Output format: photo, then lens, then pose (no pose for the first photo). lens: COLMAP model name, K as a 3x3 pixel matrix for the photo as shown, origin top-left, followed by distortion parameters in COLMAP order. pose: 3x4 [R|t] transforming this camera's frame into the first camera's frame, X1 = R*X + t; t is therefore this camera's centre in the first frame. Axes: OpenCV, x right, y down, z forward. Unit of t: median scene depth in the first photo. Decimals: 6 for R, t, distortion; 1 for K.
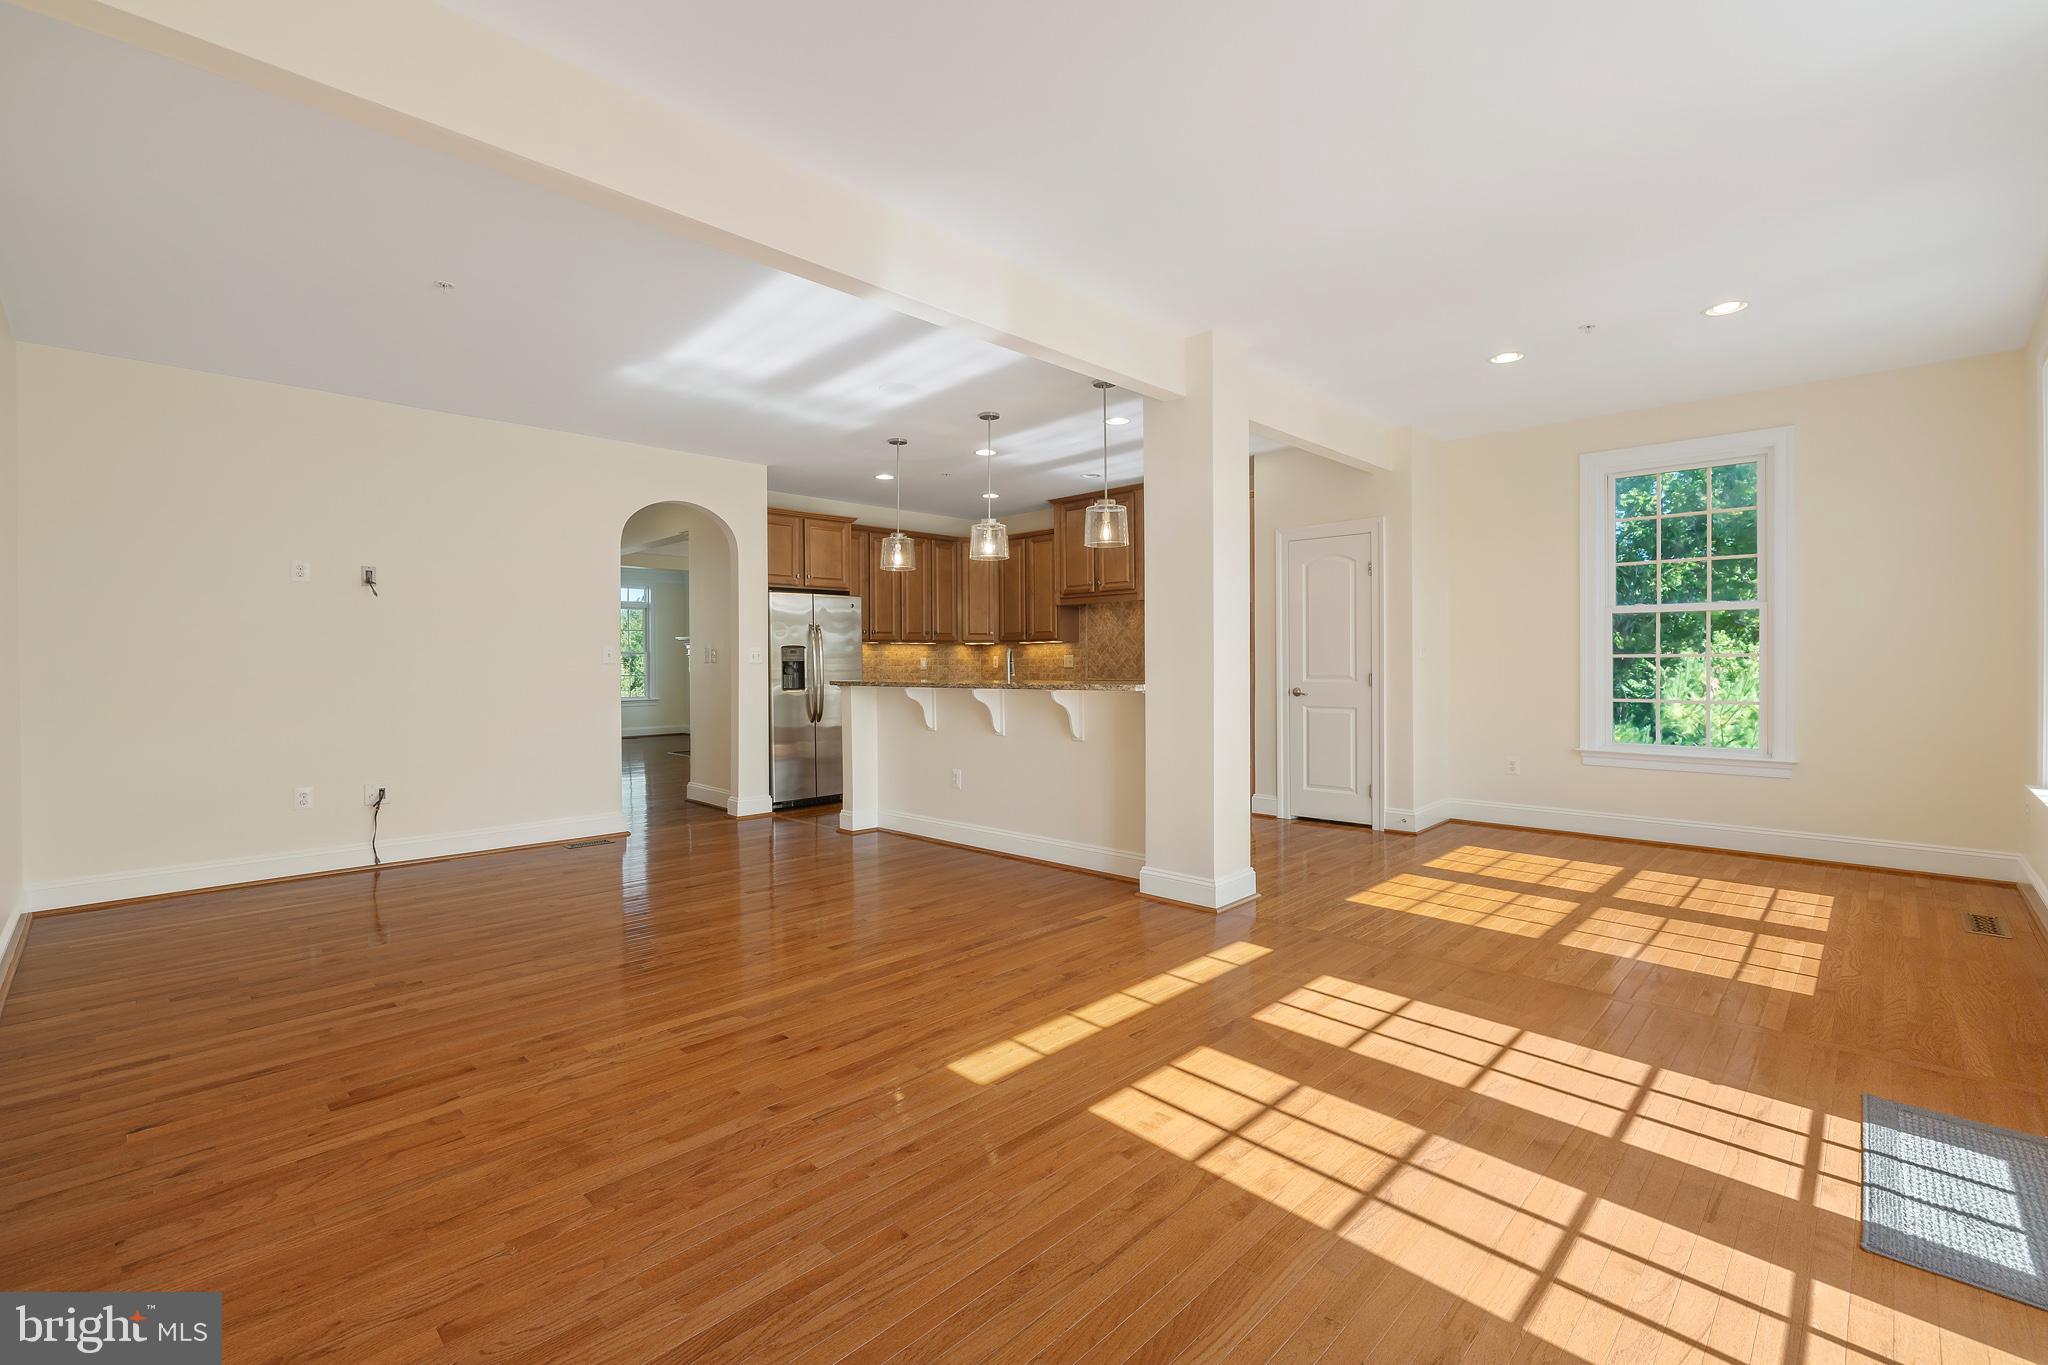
lens RADIAL K [[892.5, 0, 1024.9], [0, 892.5, 676.1], [0, 0, 1]] dist [-0.001676, 0.000566]
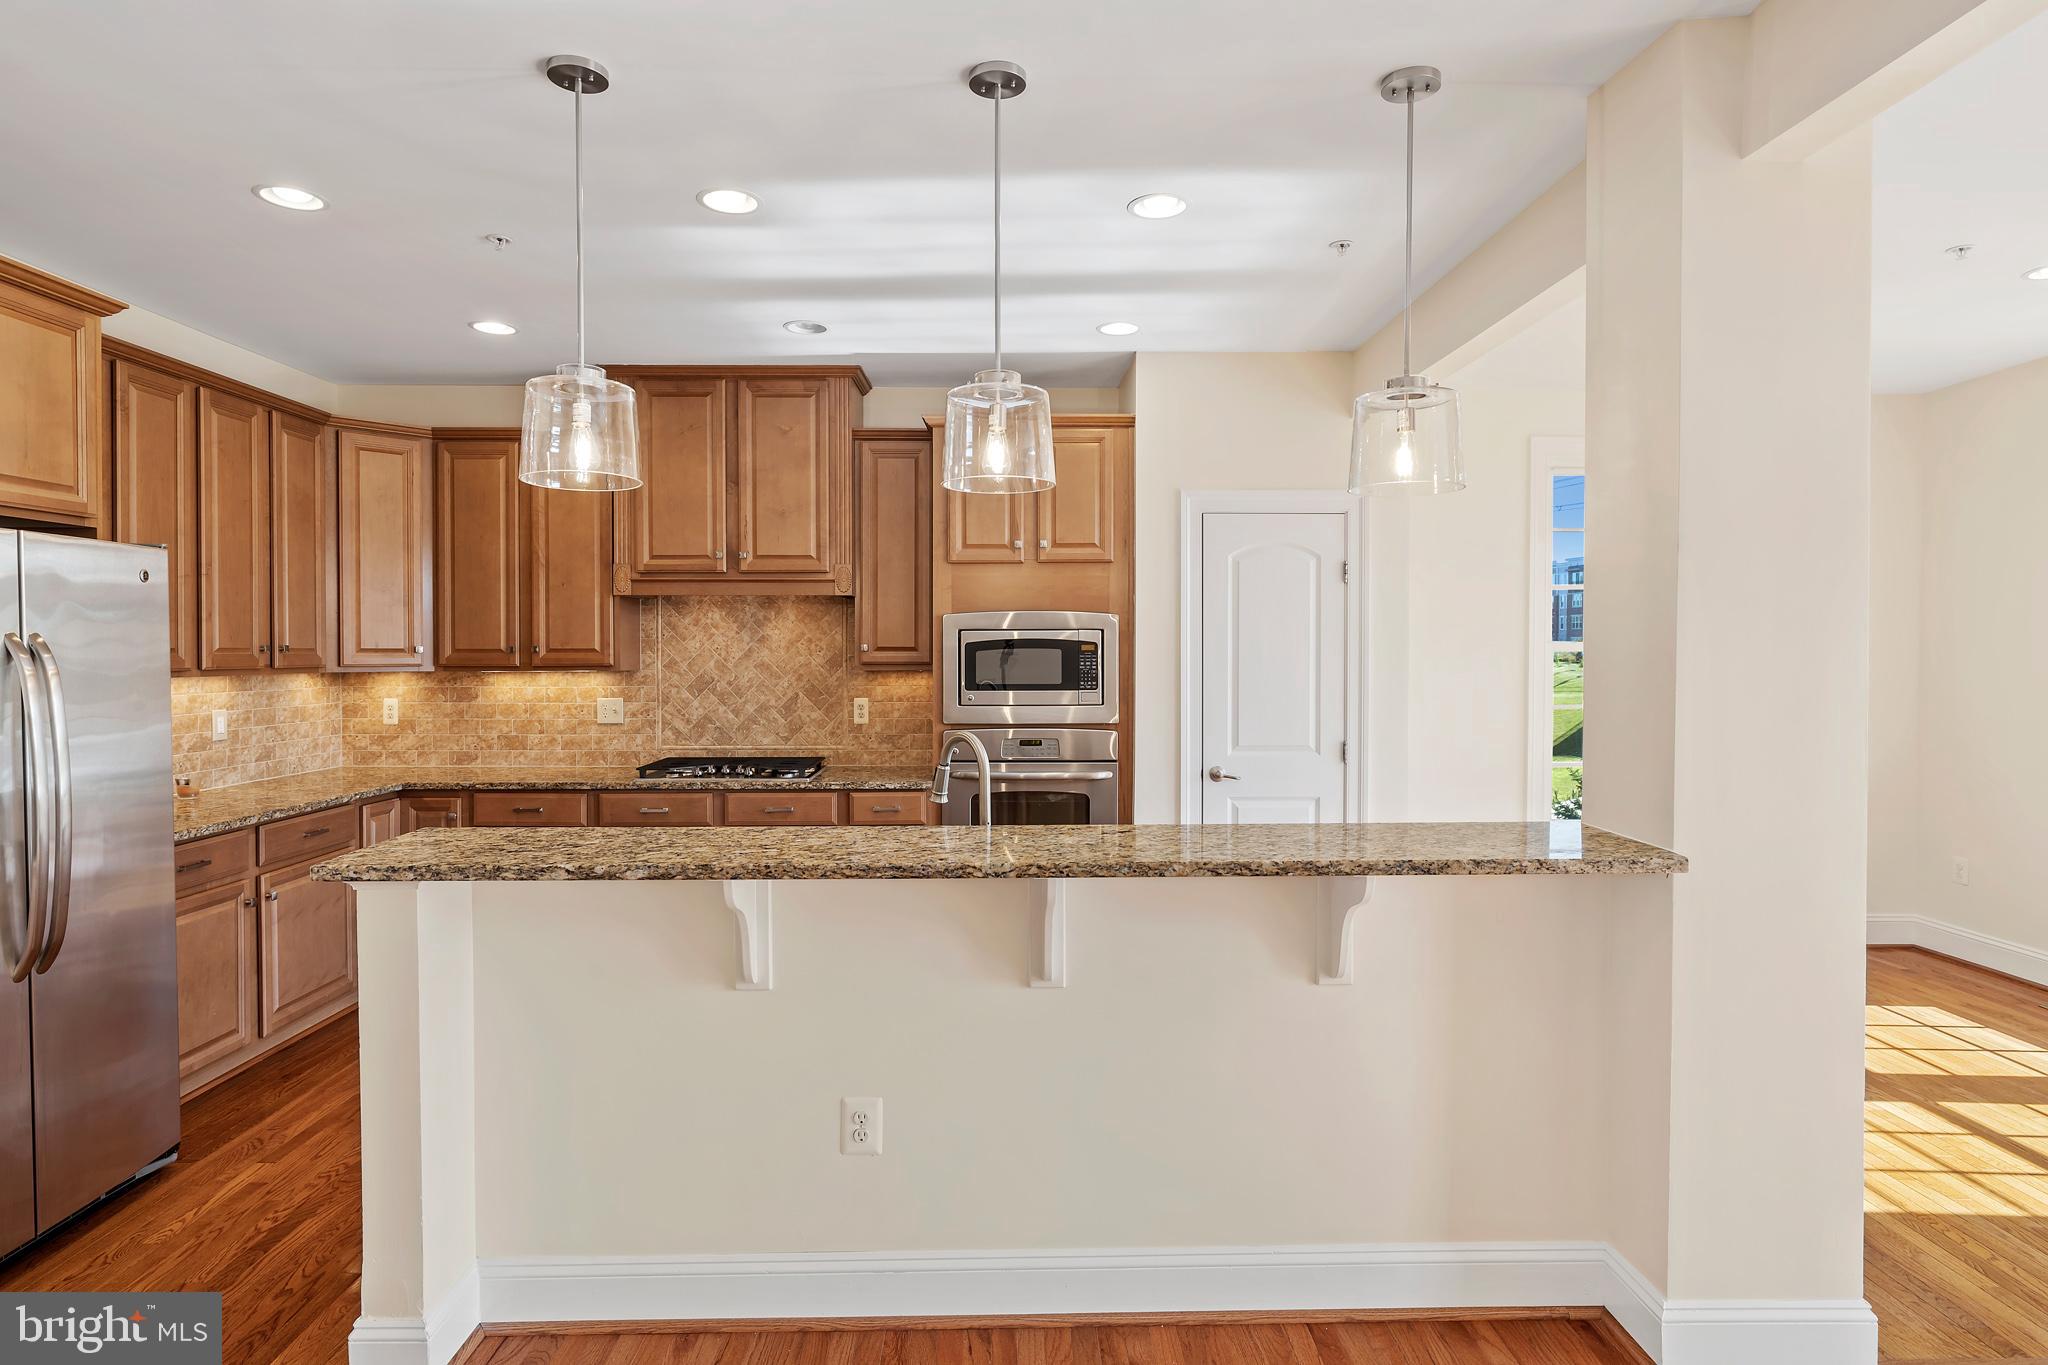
lens RADIAL K [[1108.6, 0, 1032.4], [0, 1108.6, 683.2], [0, 0, 1]] dist [-0.009177, -0.001307]
pose [[0.704459, -0.010388, 0.709668, -0.308116], [0.004768, 0.999940, 0.009904, -0.052814], [-0.709728, -0.003594, 0.704466, 0.615895]]
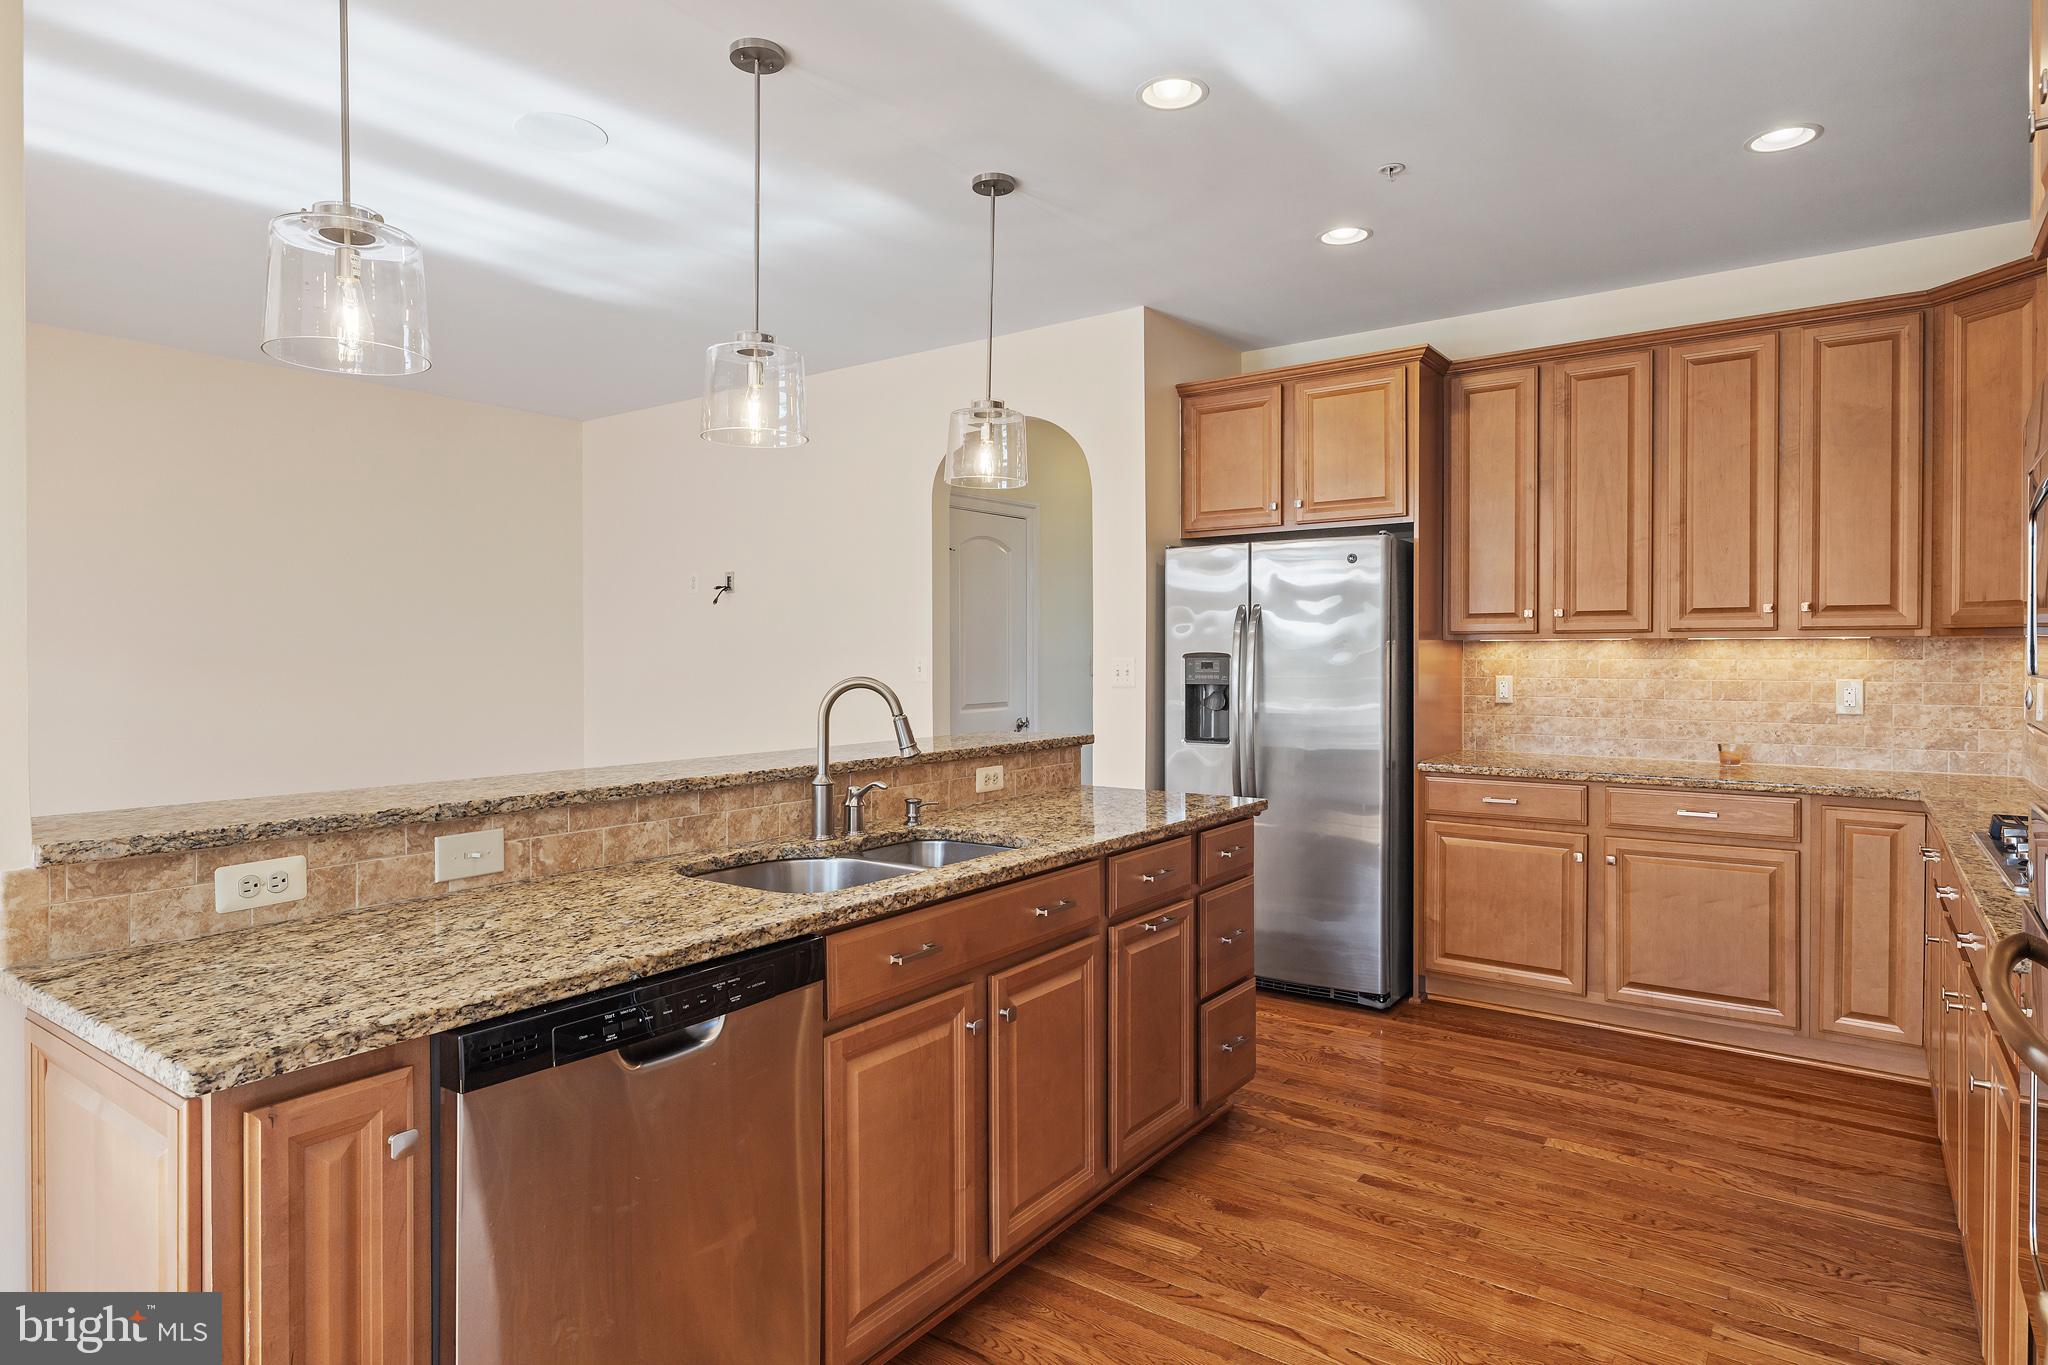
lens RADIAL K [[1150.4, 0, 1020.5], [0, 1150.4, 682.9], [0, 0, 1]] dist [0.001341, 0.000433]
pose [[0.123342, 0.033943, -0.991784, 0.420100], [-0.016096, 0.999352, 0.032200, -0.042315], [0.992234, 0.011992, 0.123809, 0.953622]]
